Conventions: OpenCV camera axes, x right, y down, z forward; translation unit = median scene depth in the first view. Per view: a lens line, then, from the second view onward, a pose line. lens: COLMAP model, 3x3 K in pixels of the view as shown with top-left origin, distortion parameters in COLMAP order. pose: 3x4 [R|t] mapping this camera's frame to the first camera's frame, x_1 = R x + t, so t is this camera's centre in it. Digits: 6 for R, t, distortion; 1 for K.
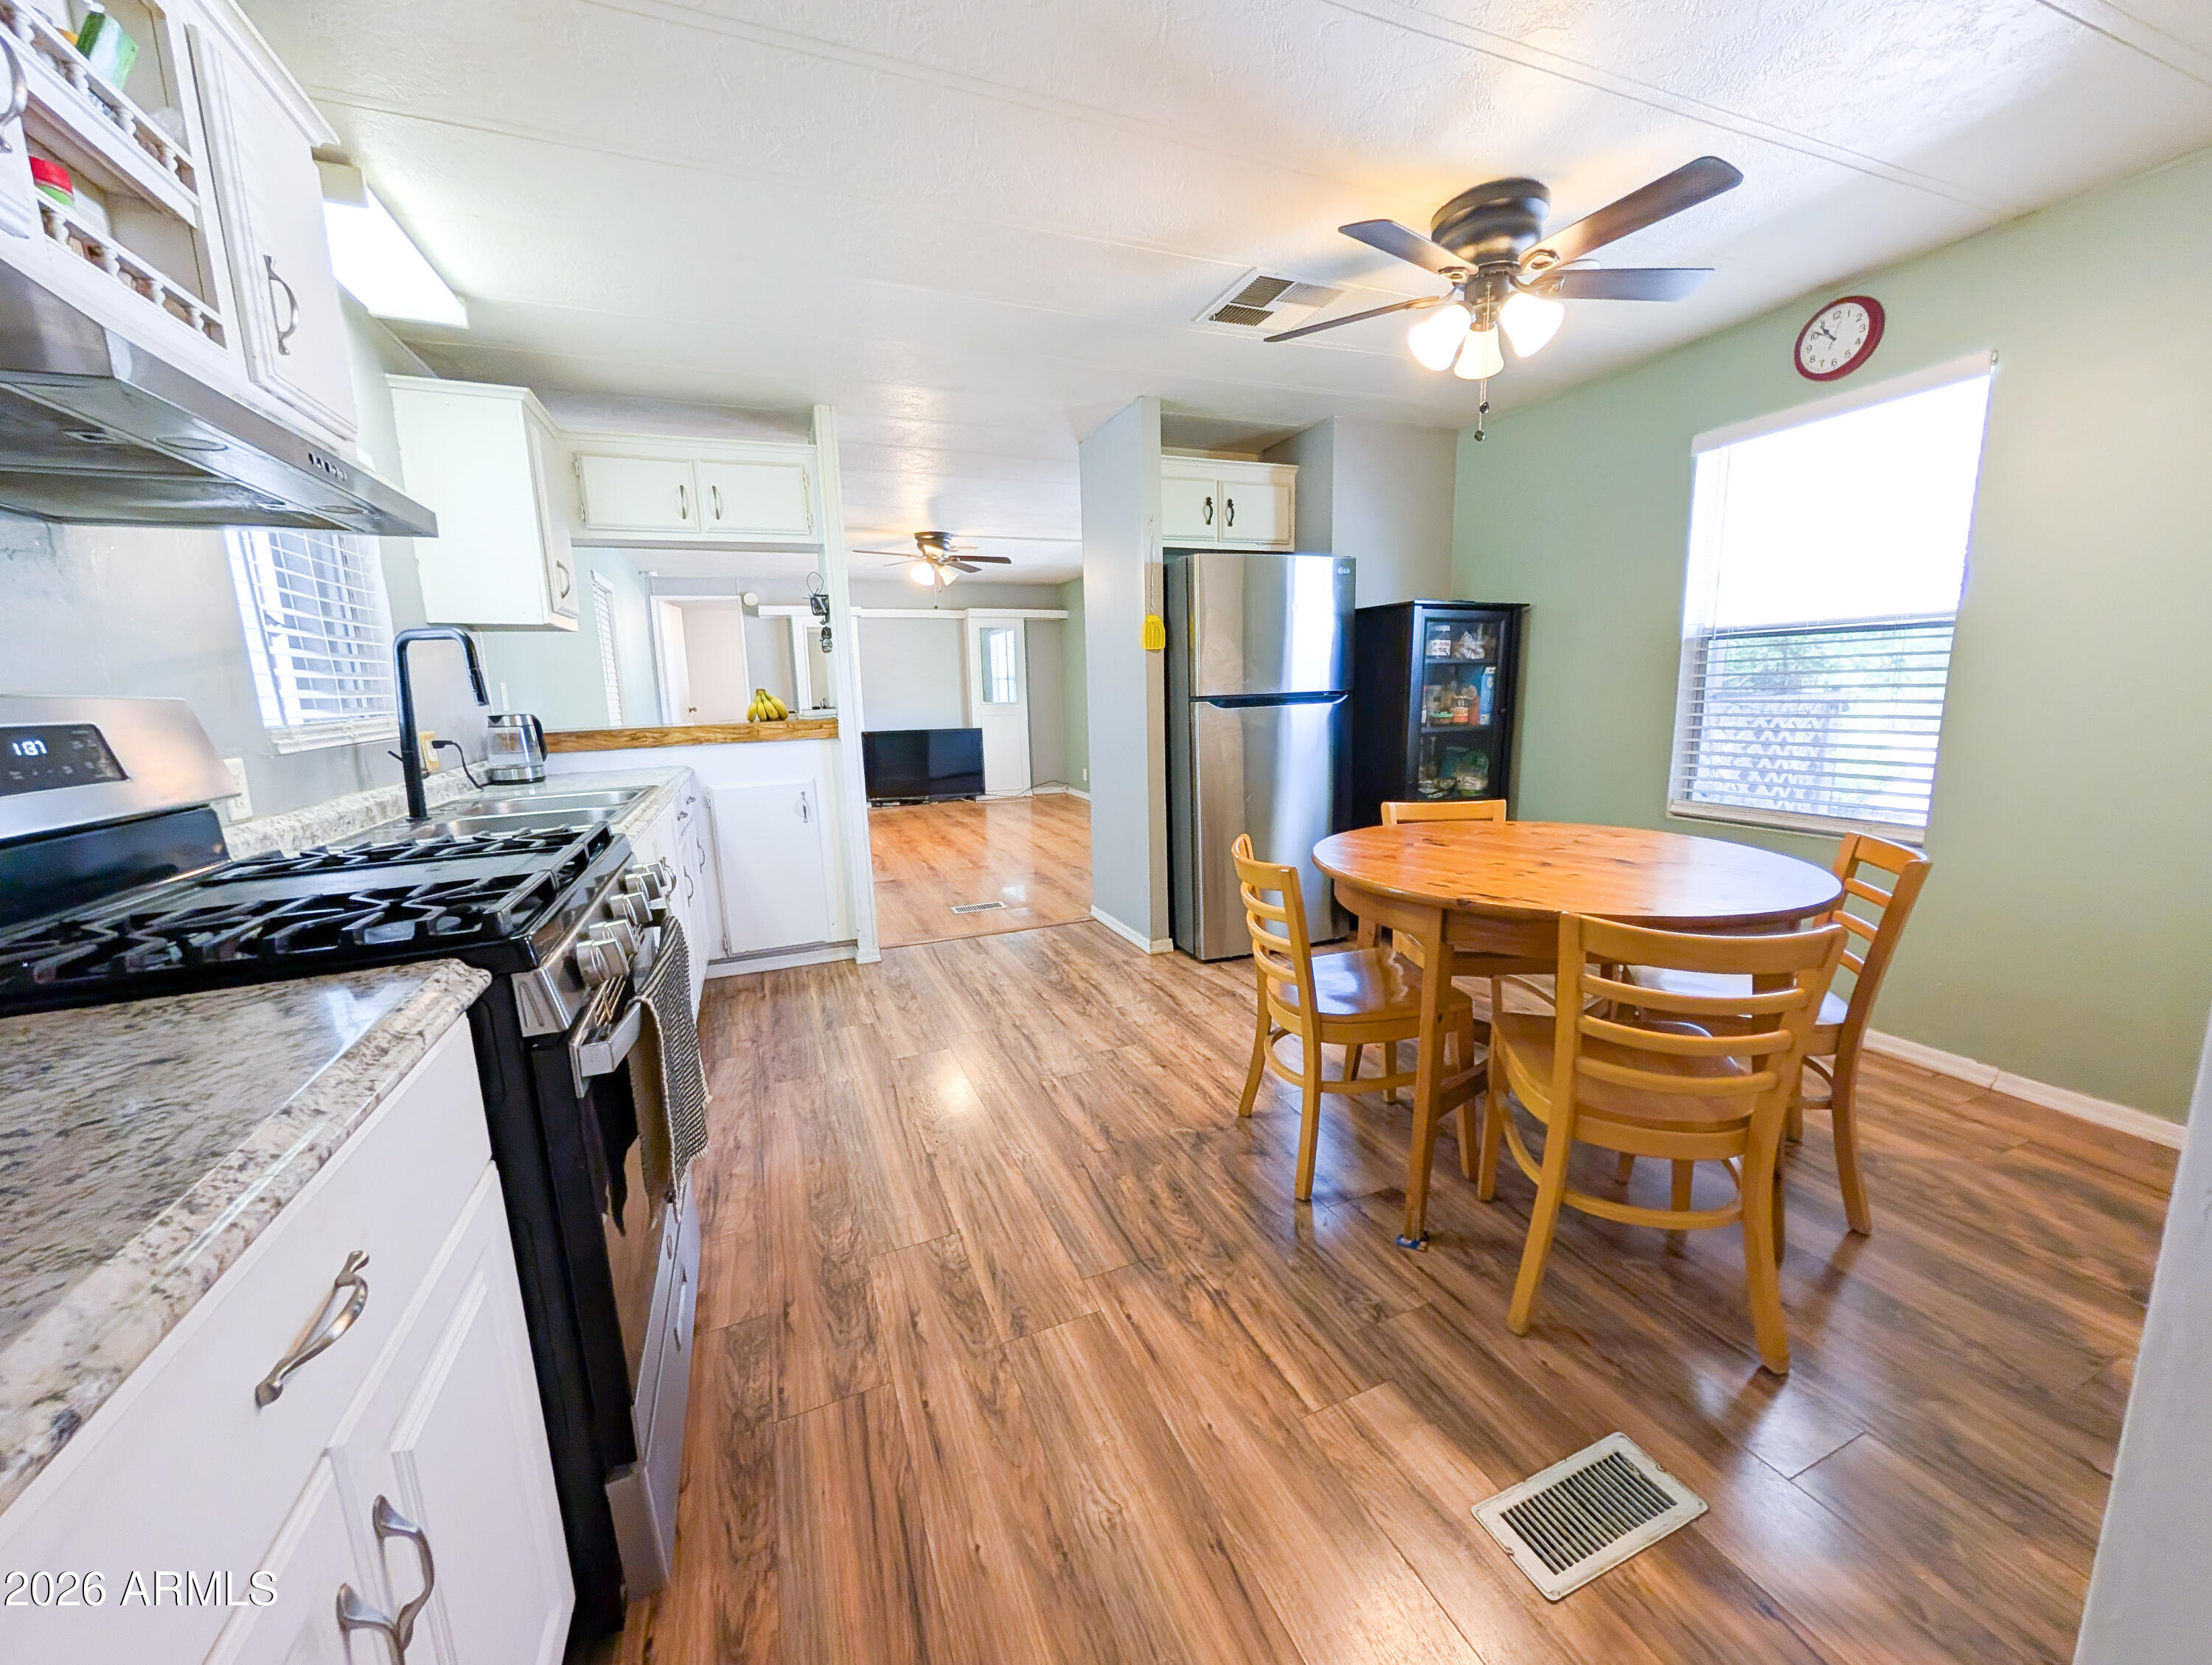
lens RADIAL K [[837.5, 0, 1109.2], [0, 837.5, 828.2], [0, 0, 1]] dist [-0.000655, 0.001077]
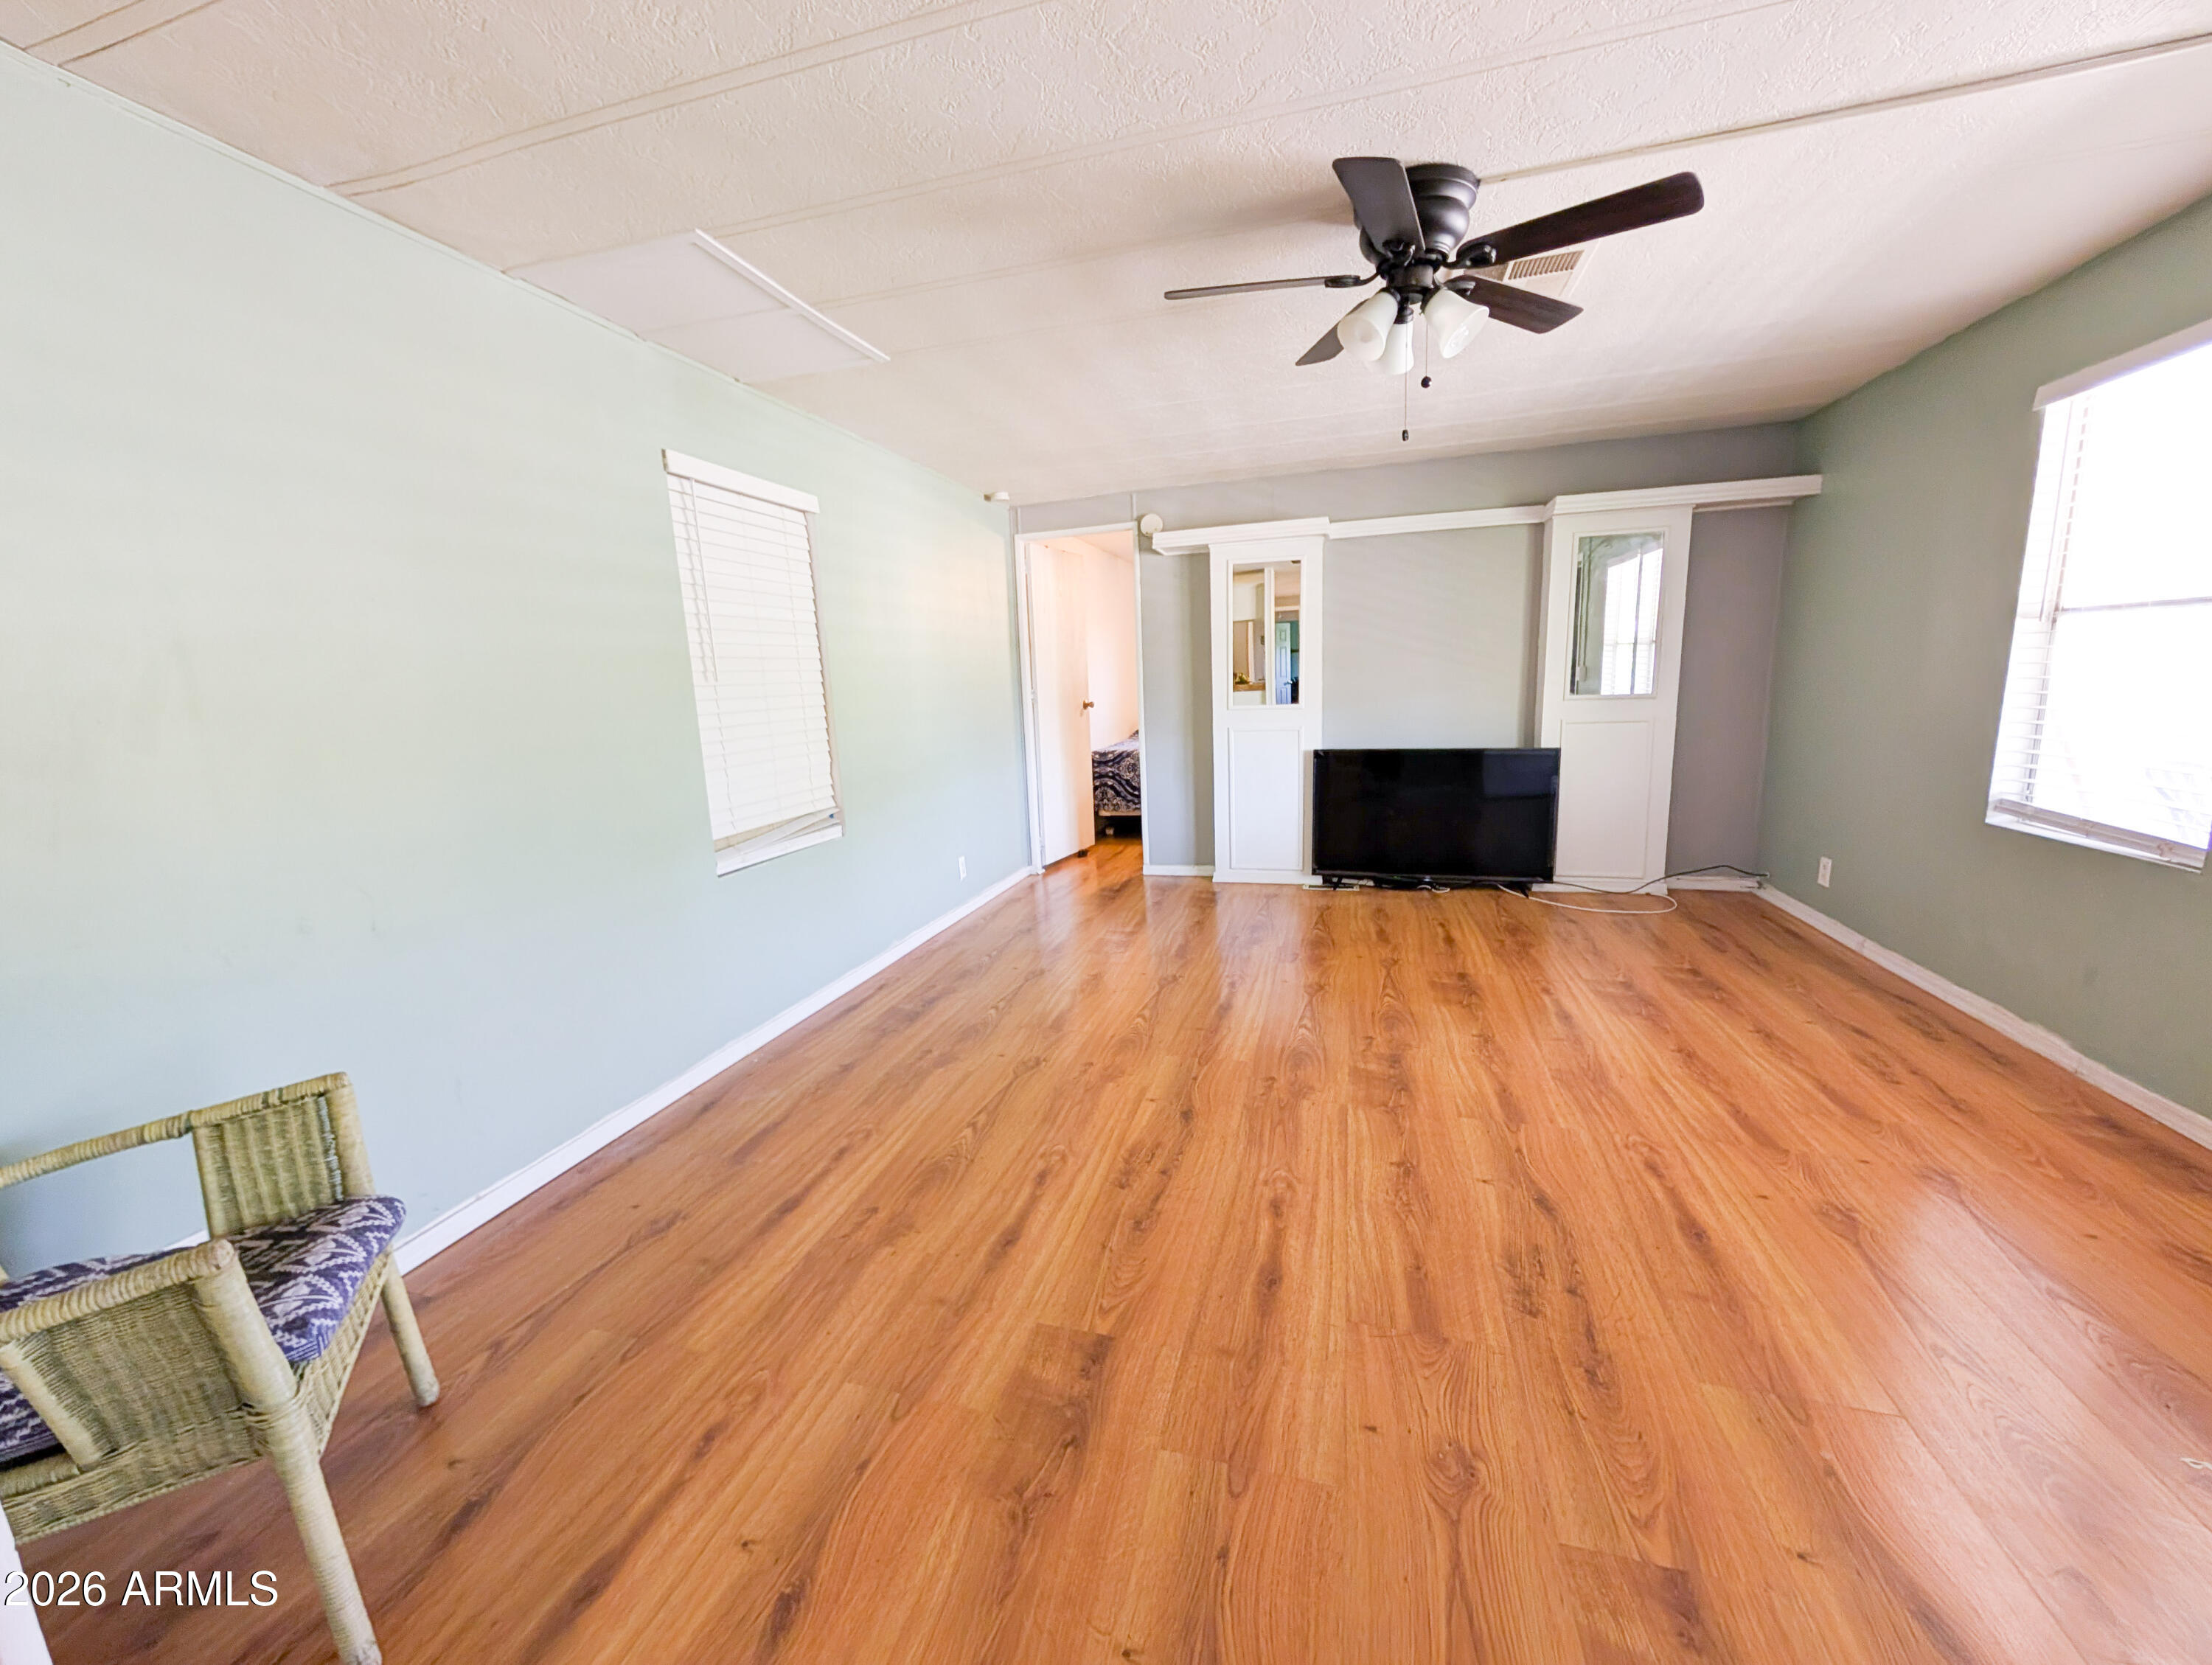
lens RADIAL K [[837.5, 0, 1123.7], [0, 837.5, 846.0], [0, 0, 1]] dist [-0.000655, 0.001077]
pose [[0.790867, 0.108170, -0.602353, -0.053626], [-0.081593, 0.994106, 0.071391, -0.077331], [0.606525, -0.007313, 0.795031, 0.456232]]
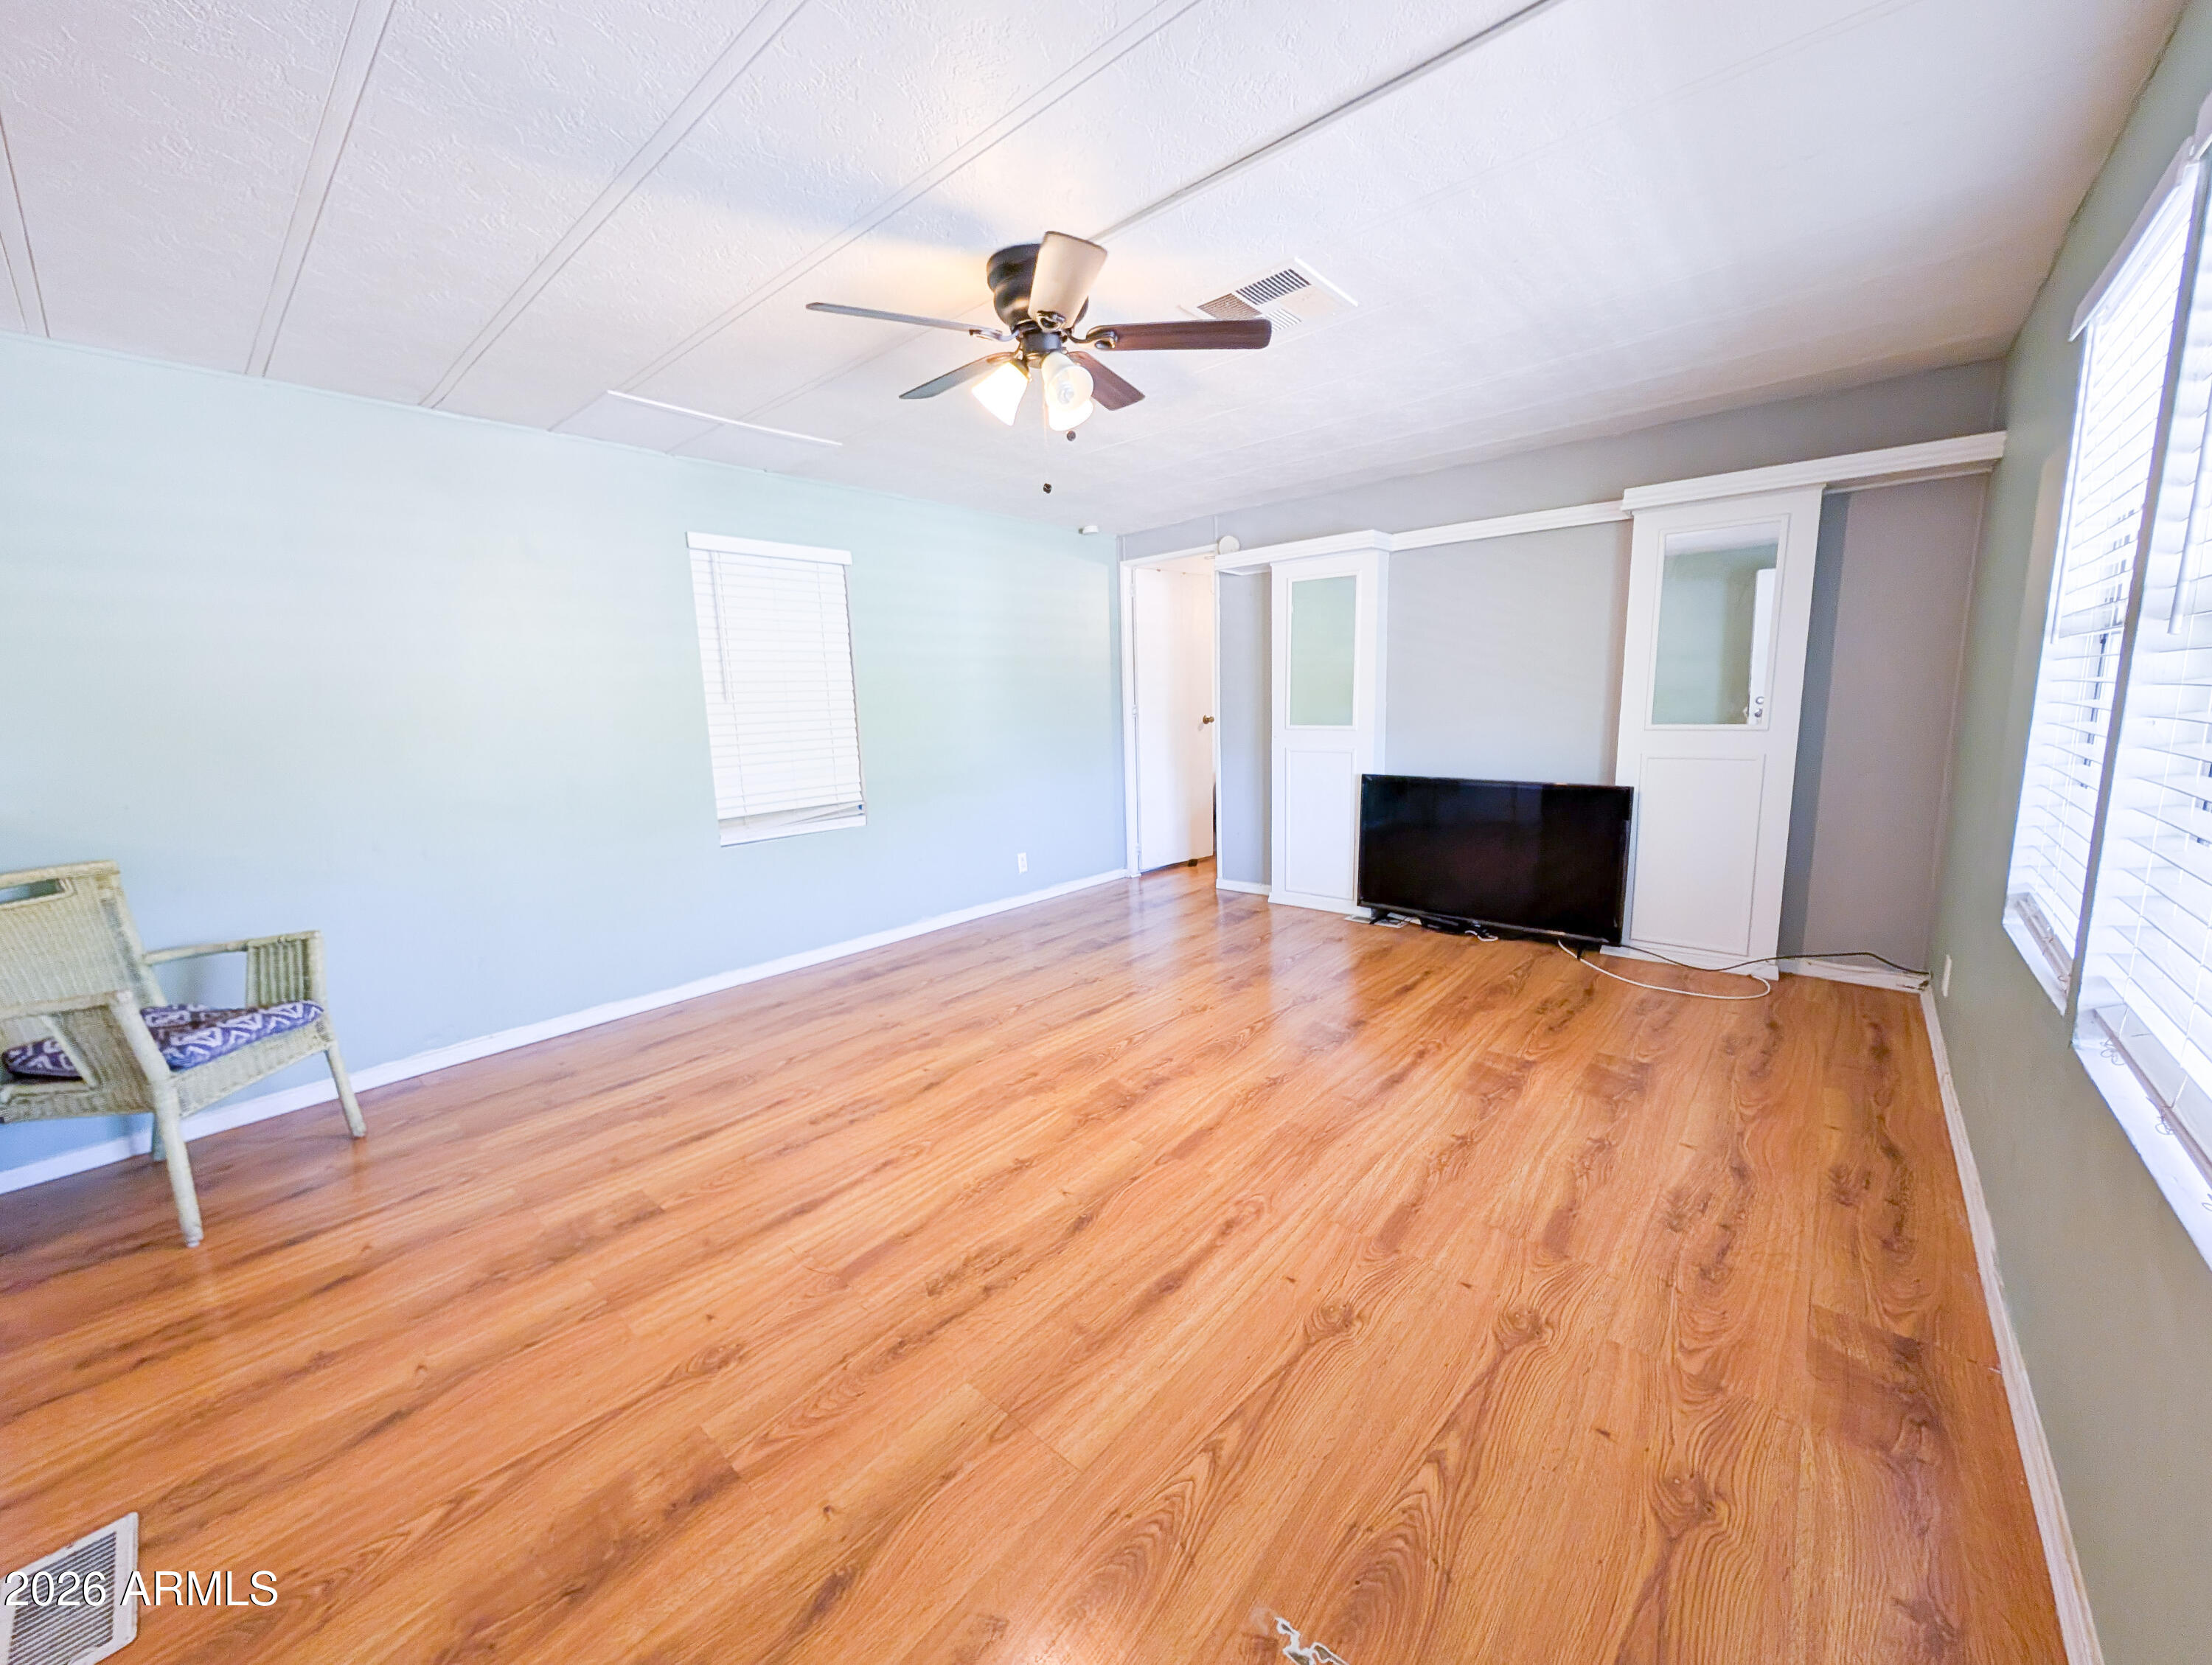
lens RADIAL K [[837.5, 0, 1134.4], [0, 837.5, 850.4], [0, 0, 1]] dist [-0.000655, 0.001077]
pose [[0.461891, 0.165172, -0.871421, 0.094800], [-0.132745, 0.984314, 0.116209, -0.104366], [0.876947, 0.062001, 0.476571, 0.591203]]
